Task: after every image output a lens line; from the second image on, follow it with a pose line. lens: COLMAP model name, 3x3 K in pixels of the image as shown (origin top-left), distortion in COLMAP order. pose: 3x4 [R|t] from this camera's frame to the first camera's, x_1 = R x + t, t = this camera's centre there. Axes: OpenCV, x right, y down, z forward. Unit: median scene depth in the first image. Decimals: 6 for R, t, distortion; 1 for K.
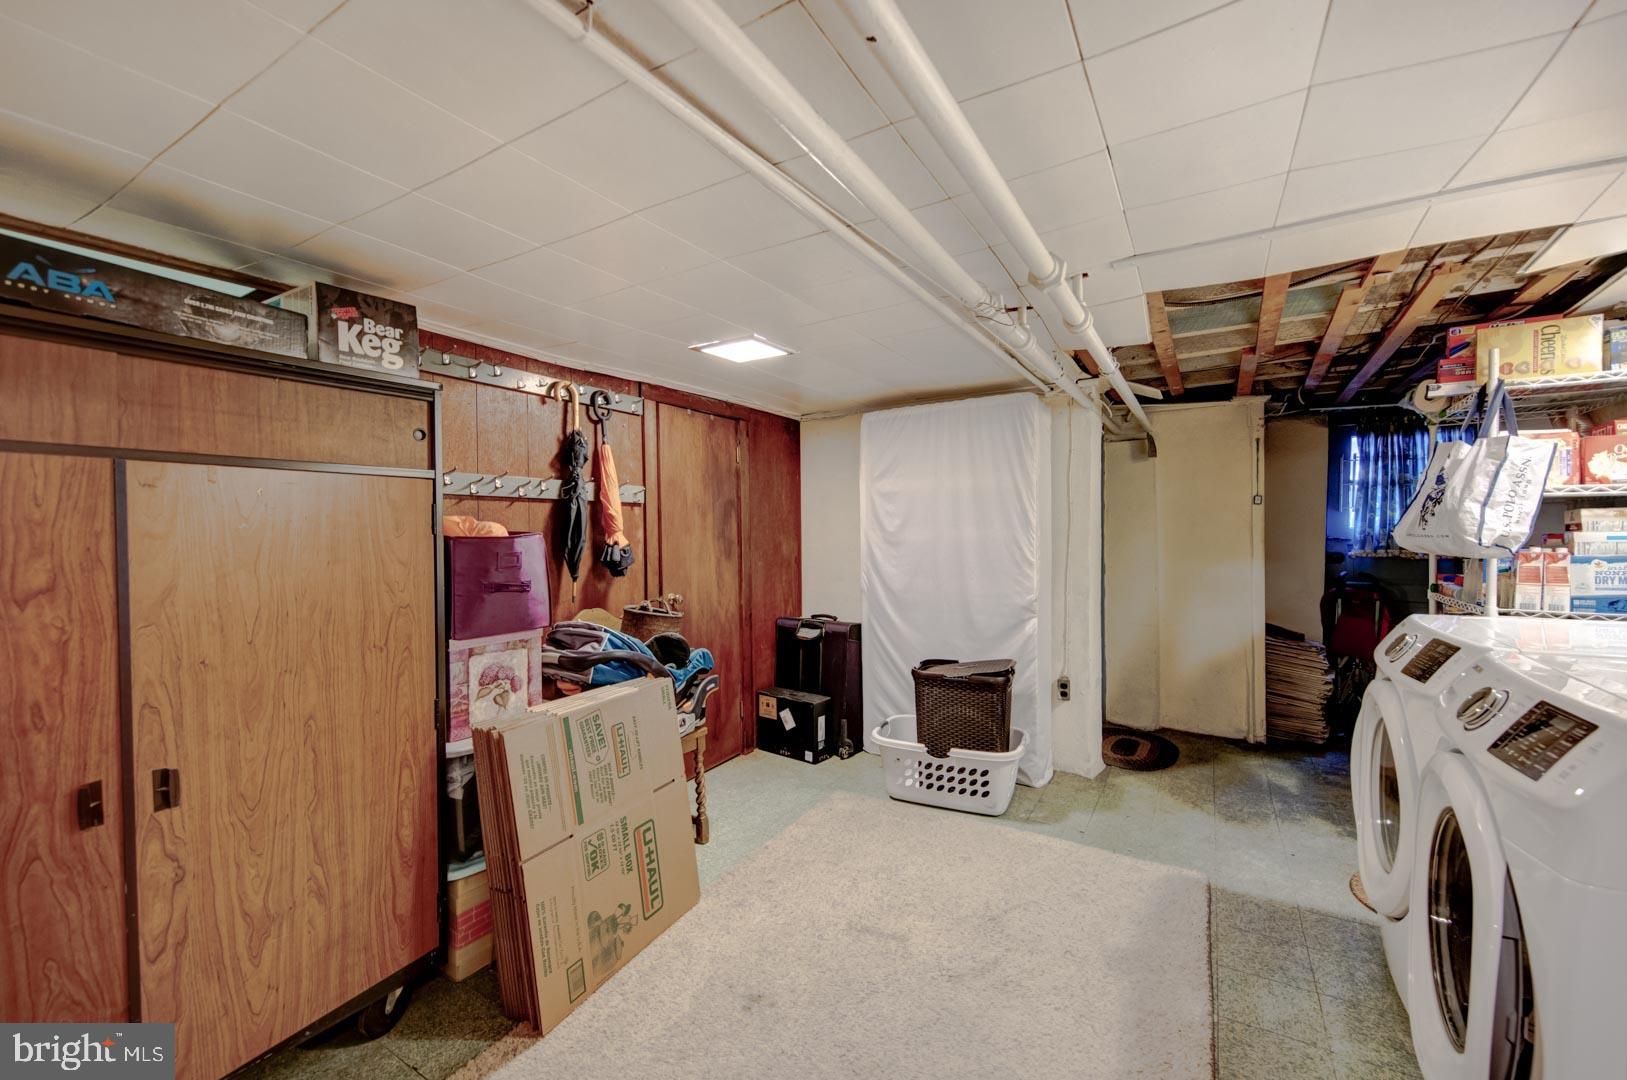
lens RADIAL K [[647.6, 0, 813.5], [0, 647.6, 540.0], [0, 0, 1]] dist [0.011585, -0.008118]
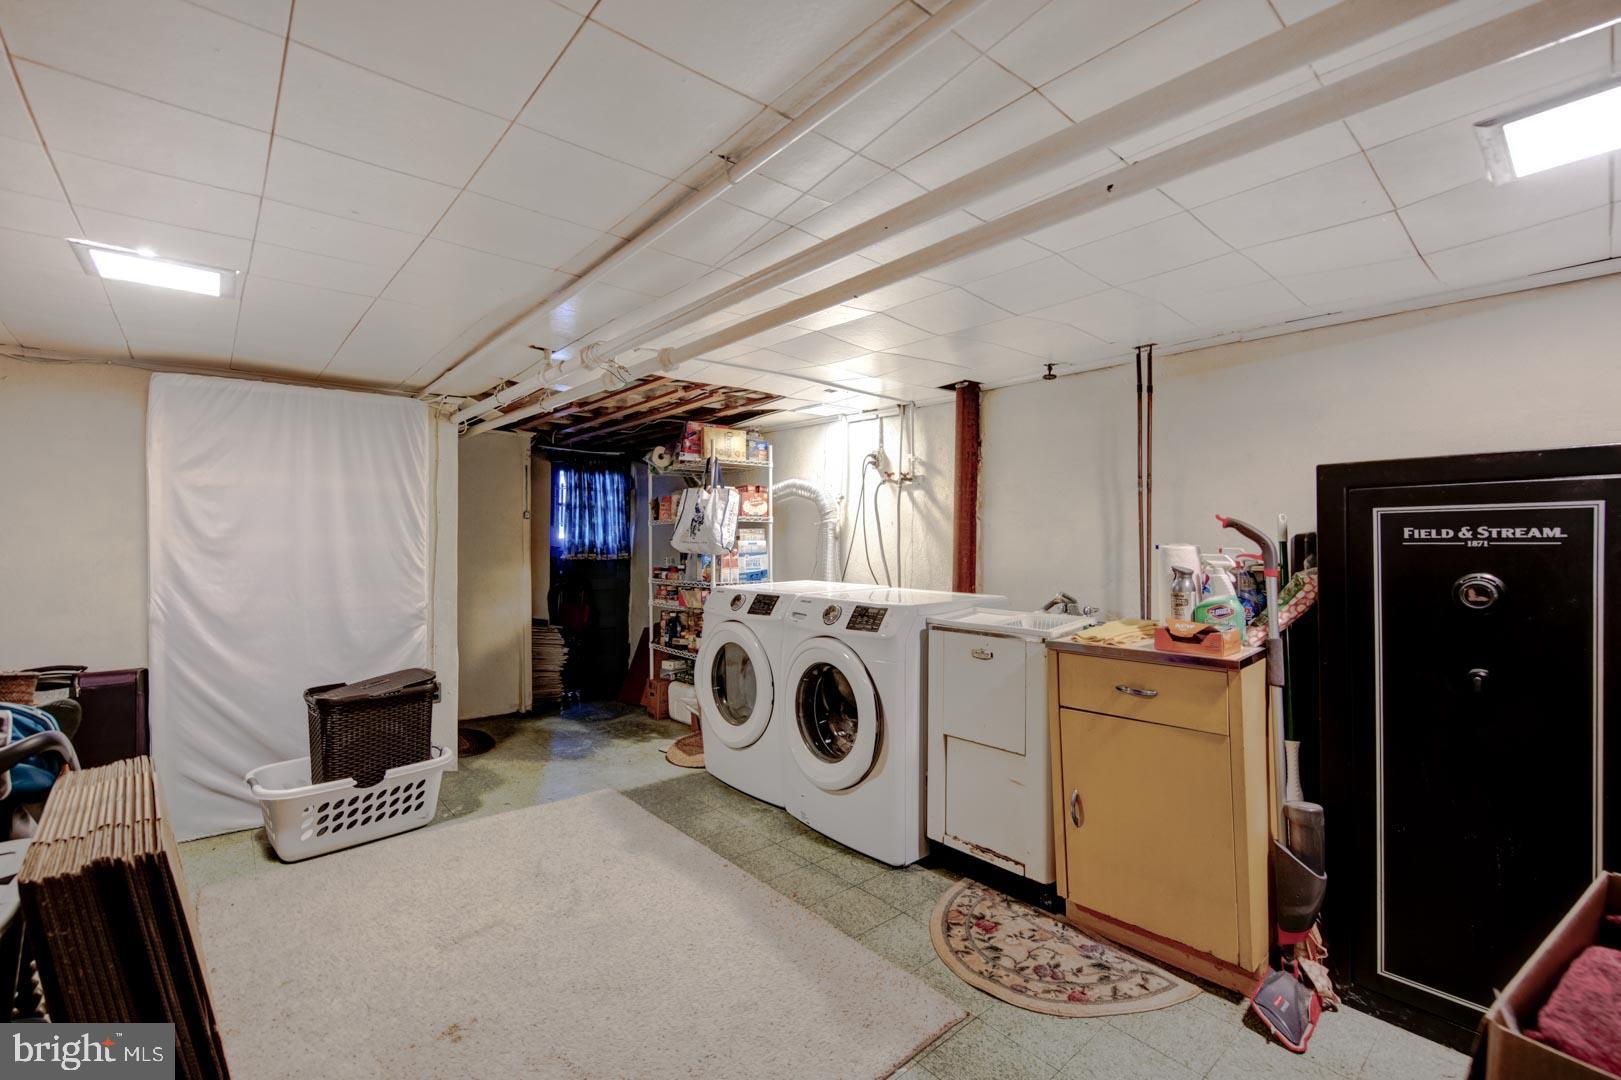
lens RADIAL K [[645.2, 0, 810.5], [0, 645.2, 540.0], [0, 0, 1]] dist [0.011585, -0.008118]
pose [[0.347449, 0.004582, 0.937688, -0.413184], [0.011124, 0.999898, -0.009007, 0.004660], [-0.937633, 0.013560, 0.347363, 0.092229]]
